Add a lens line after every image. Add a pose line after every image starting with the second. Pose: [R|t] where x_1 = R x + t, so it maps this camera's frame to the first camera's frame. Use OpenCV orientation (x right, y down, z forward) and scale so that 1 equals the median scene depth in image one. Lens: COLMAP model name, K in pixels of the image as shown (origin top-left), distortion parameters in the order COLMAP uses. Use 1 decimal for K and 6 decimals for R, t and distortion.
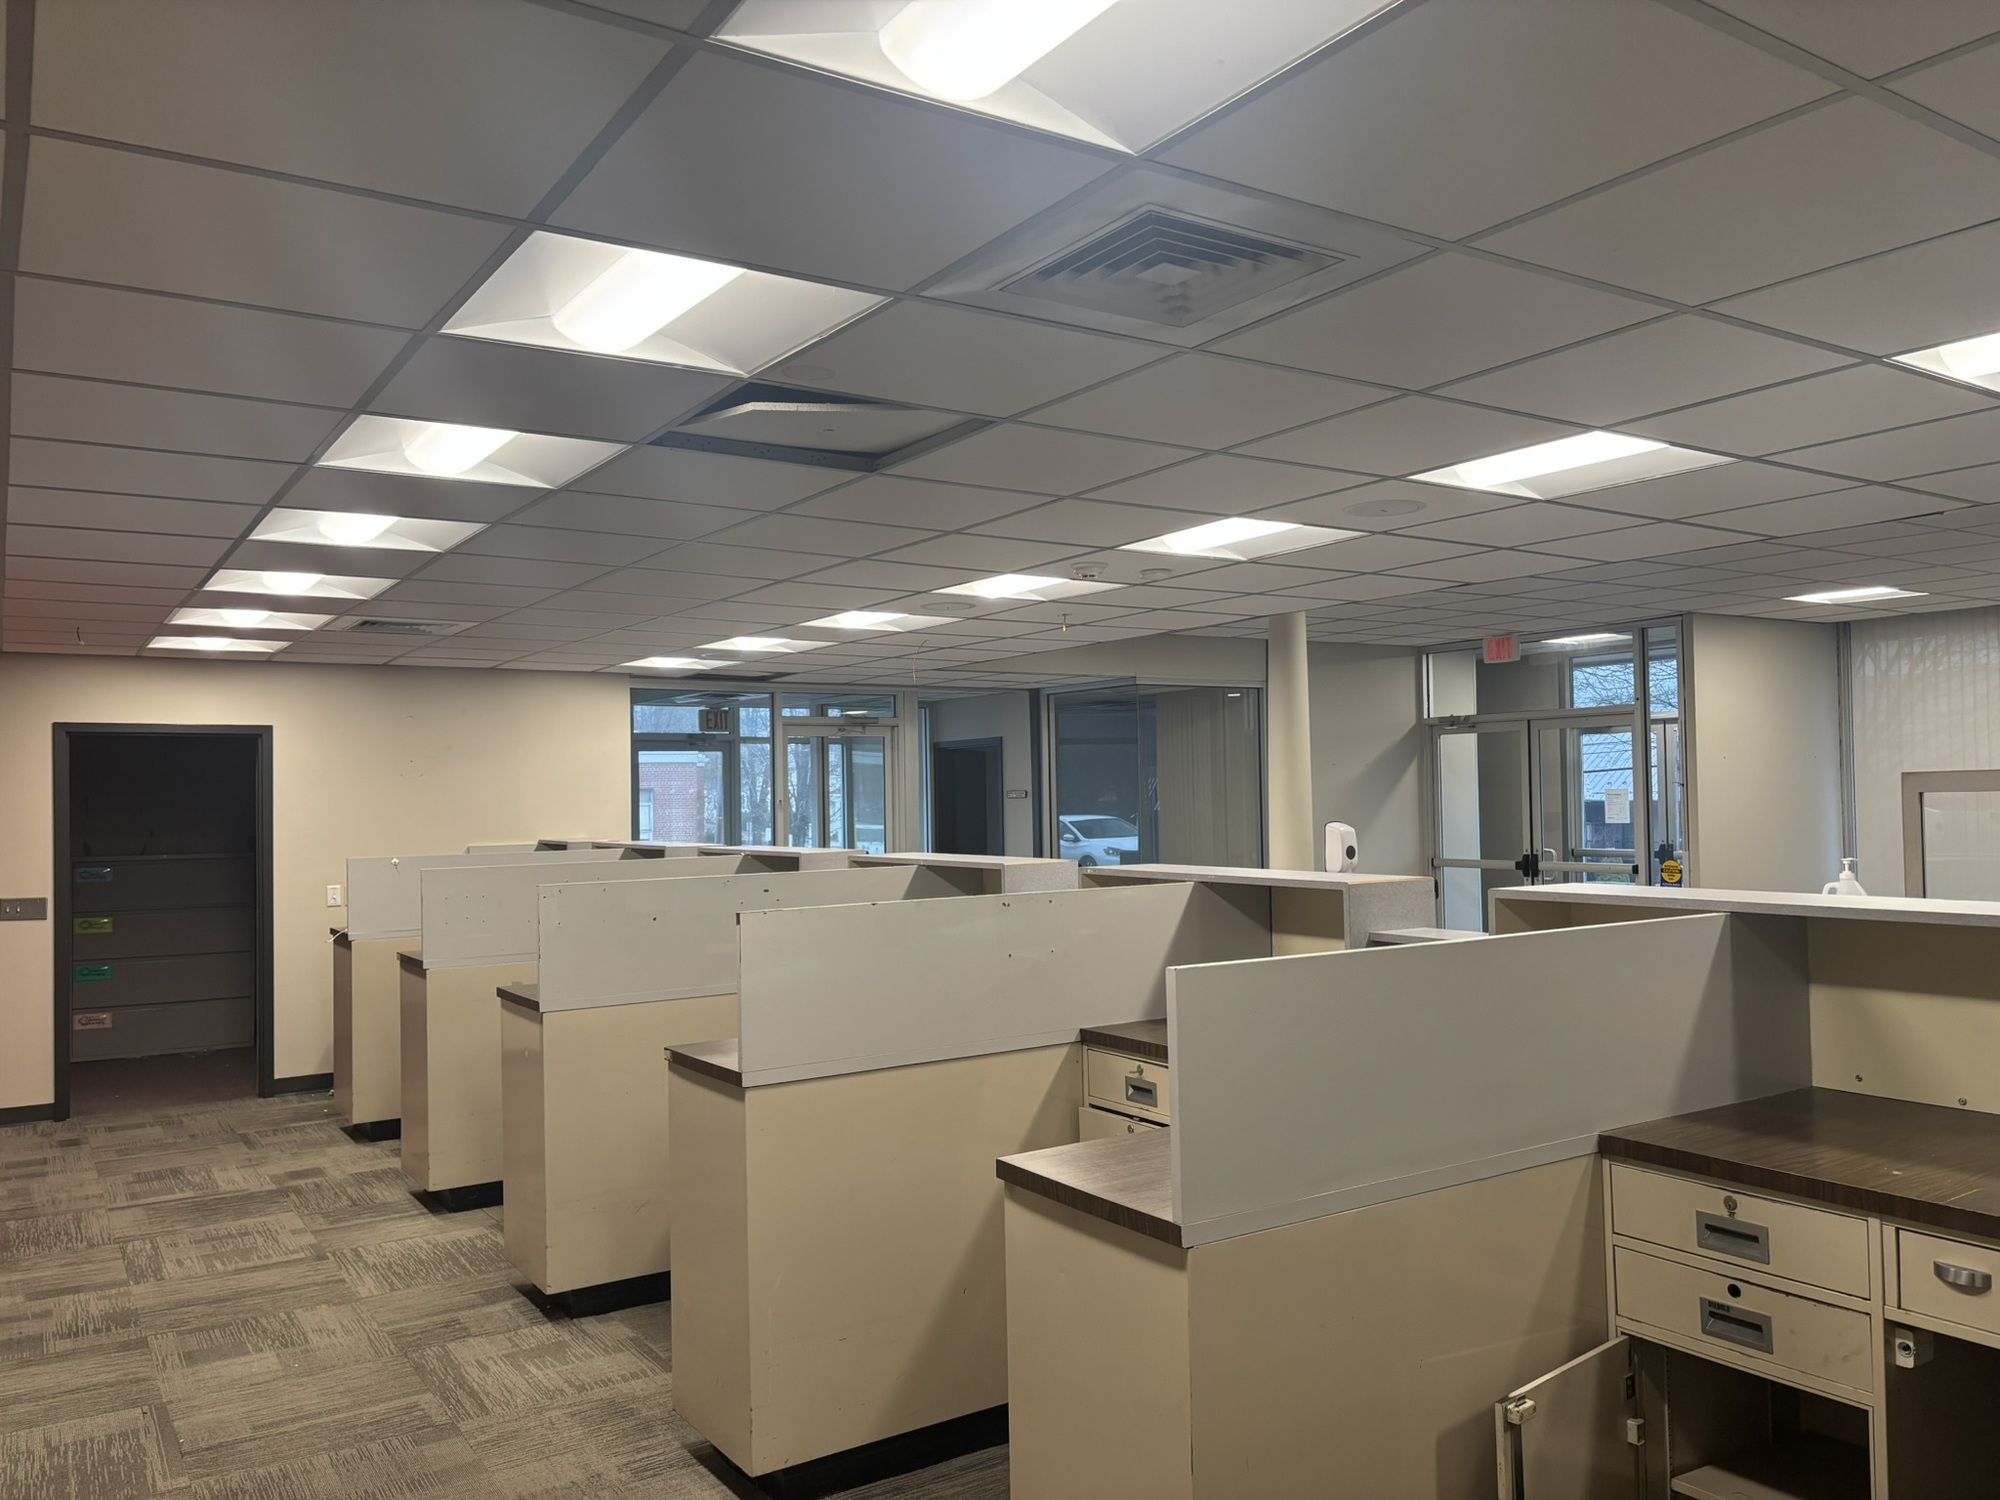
lens RADIAL K [[1499.6, 0, 1026.4], [0, 1499.6, 760.5], [0, 0, 1]] dist [0.002877, -0.076927]
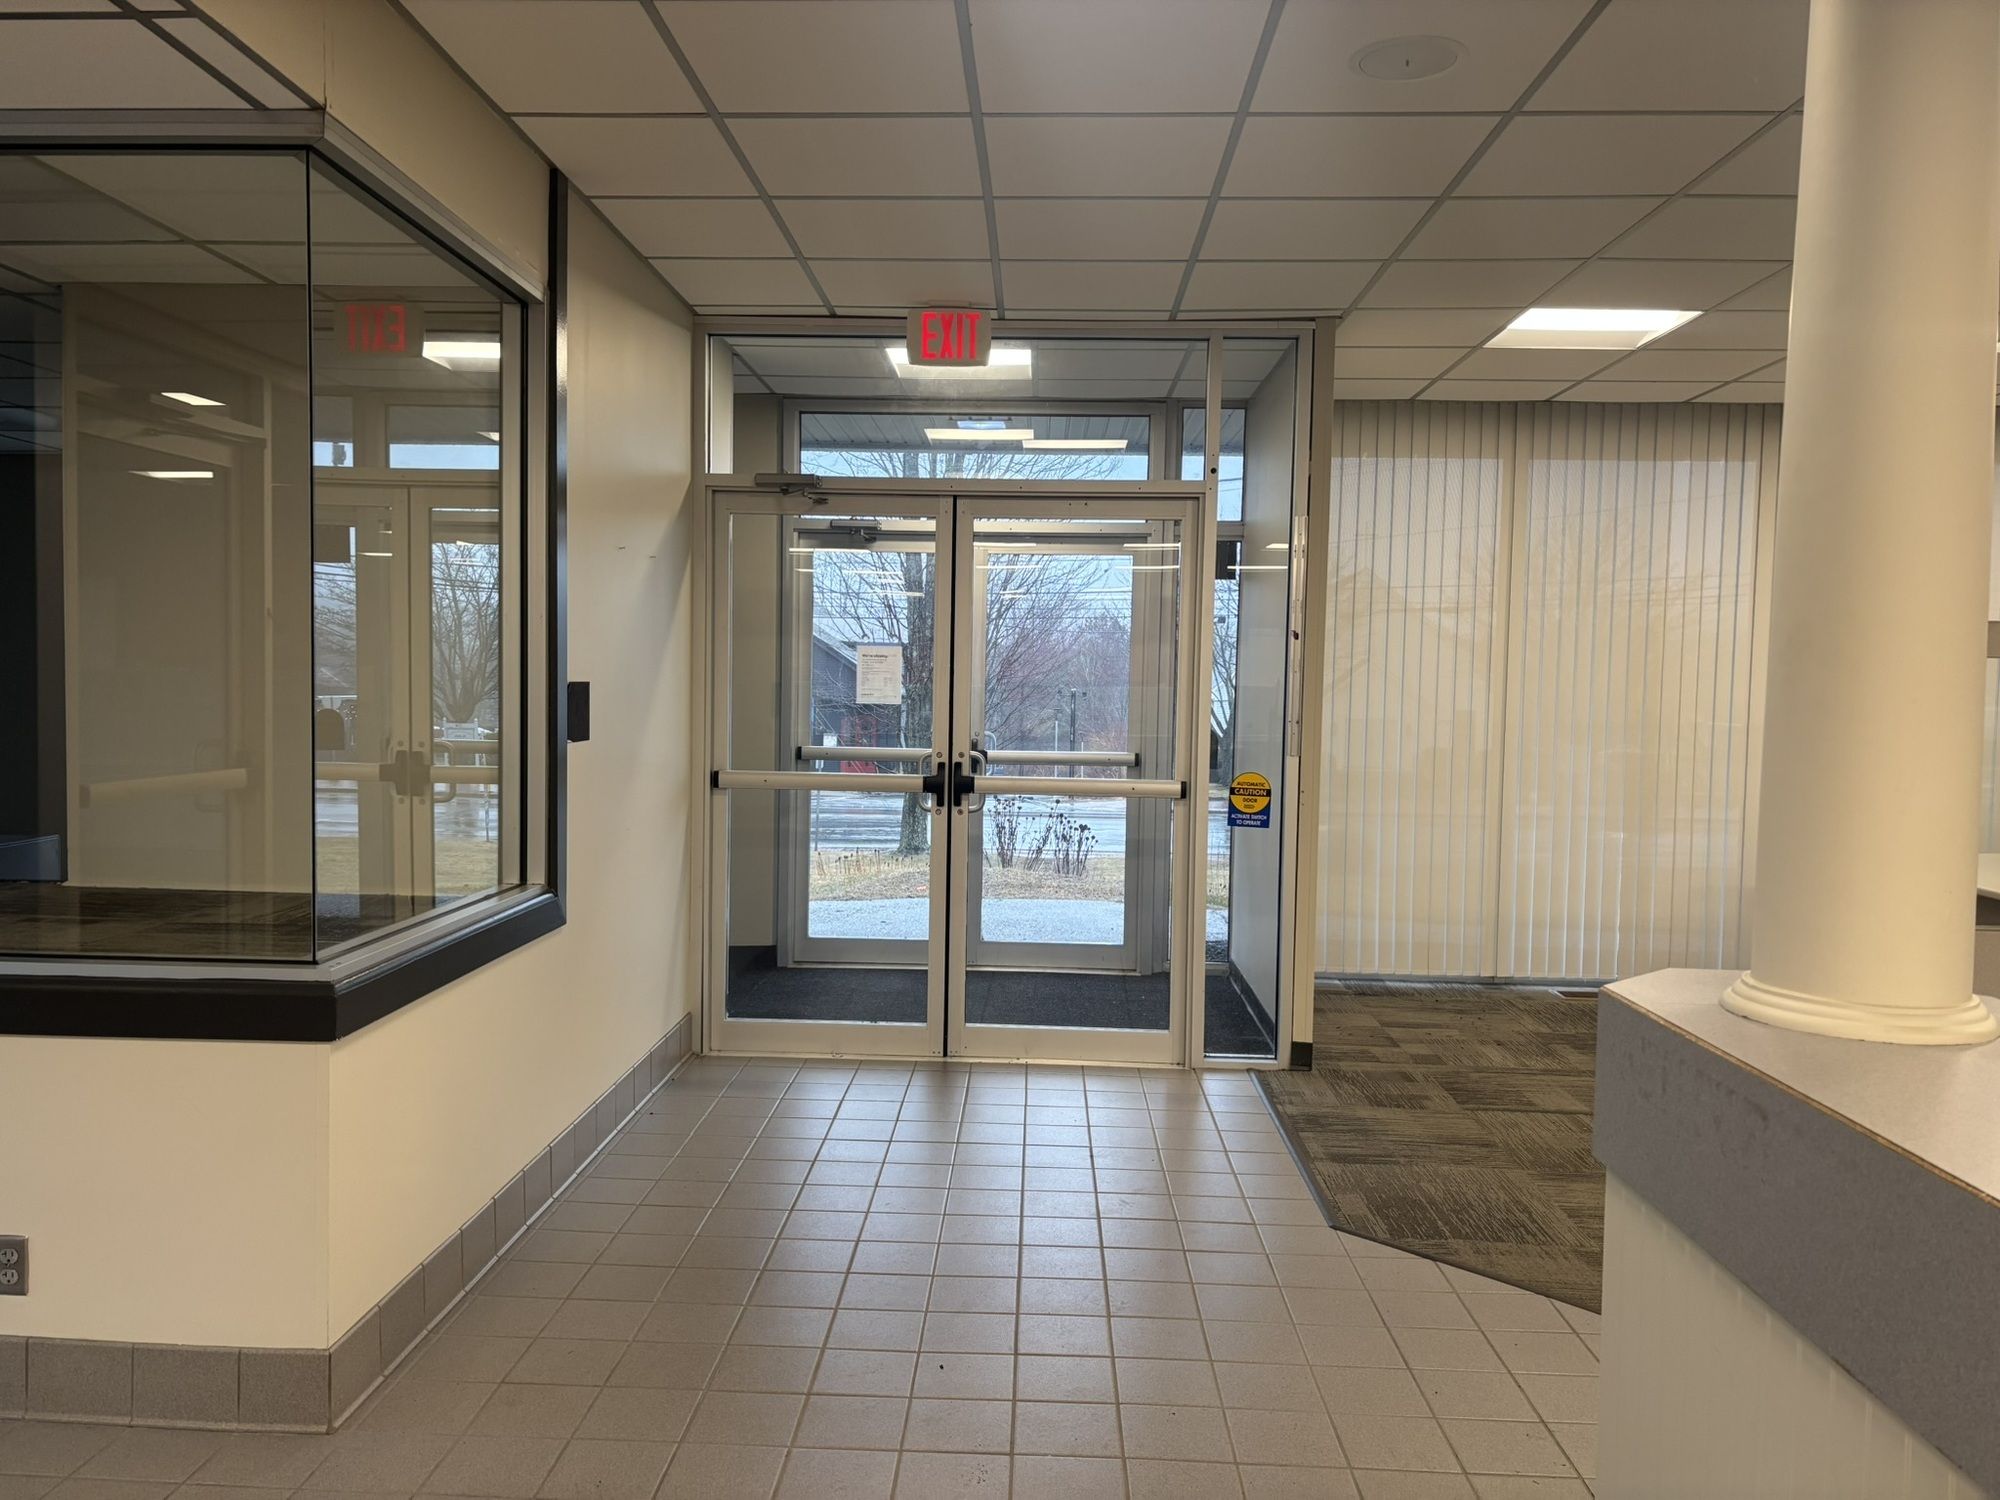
lens RADIAL K [[1499.6, 0, 1026.4], [0, 1499.6, 760.5], [0, 0, 1]] dist [0.002877, -0.076927]
pose [[0.602422, -0.015654, 0.798024, -0.051003], [-0.047309, 0.997350, 0.055278, 0.031327], [-0.796775, -0.071055, 0.600084, 0.646010]]
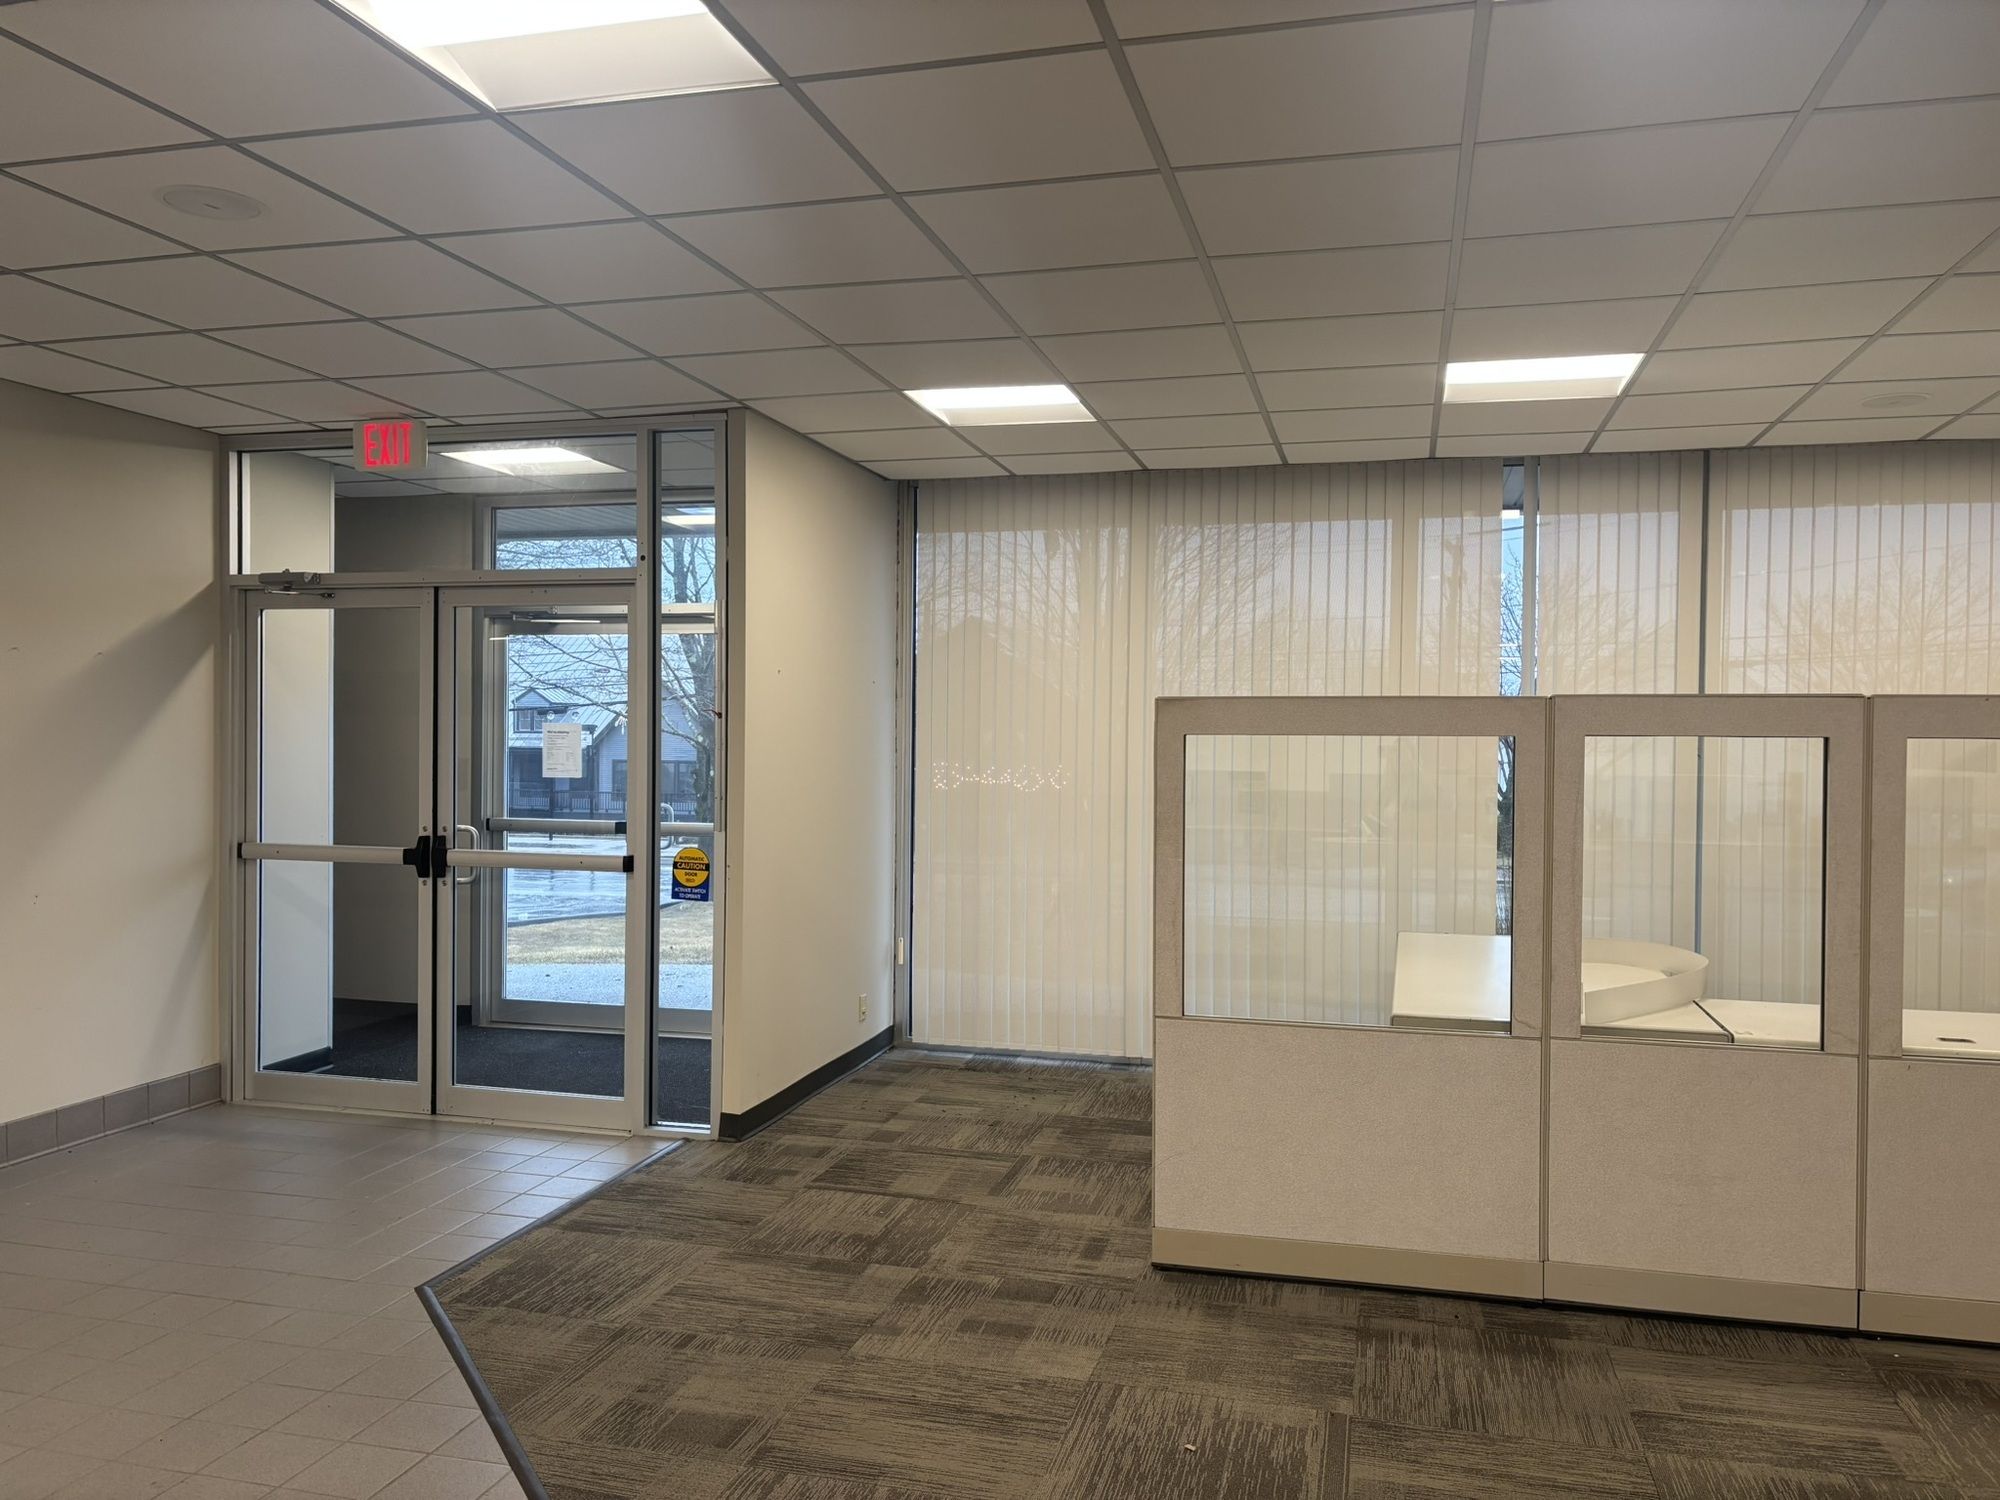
lens RADIAL K [[1499.6, 0, 1026.4], [0, 1499.6, 760.5], [0, 0, 1]] dist [0.002877, -0.076927]
pose [[0.741775, 0.014904, 0.670483, 0.126800], [-0.038637, 0.999042, 0.020538, 0.015331], [-0.669535, -0.041140, 0.741640, 0.436661]]
